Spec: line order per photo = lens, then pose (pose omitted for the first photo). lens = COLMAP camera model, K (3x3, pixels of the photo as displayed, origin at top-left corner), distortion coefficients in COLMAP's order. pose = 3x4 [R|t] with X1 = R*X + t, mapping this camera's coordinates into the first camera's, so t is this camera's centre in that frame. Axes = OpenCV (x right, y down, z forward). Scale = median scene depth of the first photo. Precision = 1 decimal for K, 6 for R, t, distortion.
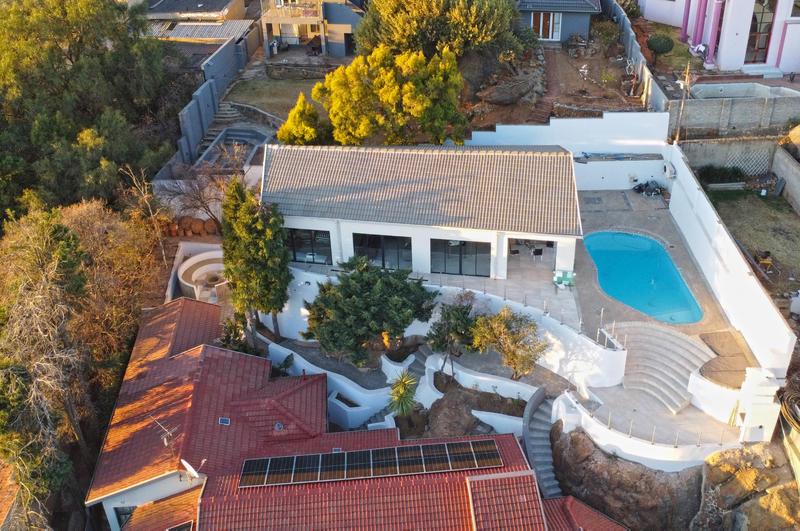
lens RADIAL K [[832.4, 0, 424.4], [0, 832.4, 211.9], [0, 0, 1]] dist [-0.044219, 0.007950]
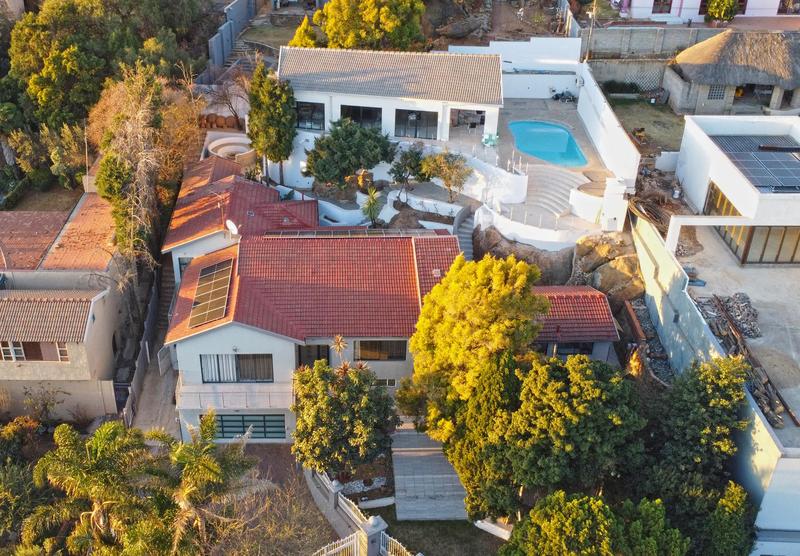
lens RADIAL K [[875.8, 0, 295.0], [0, 875.8, 246.3], [0, 0, 1]] dist [-0.012416, -0.038500]
pose [[0.993211, 0.049547, -0.105247, 0.005692], [-0.050691, 0.998681, -0.008224, 0.283569], [0.104701, 0.013503, 0.994412, -0.492875]]
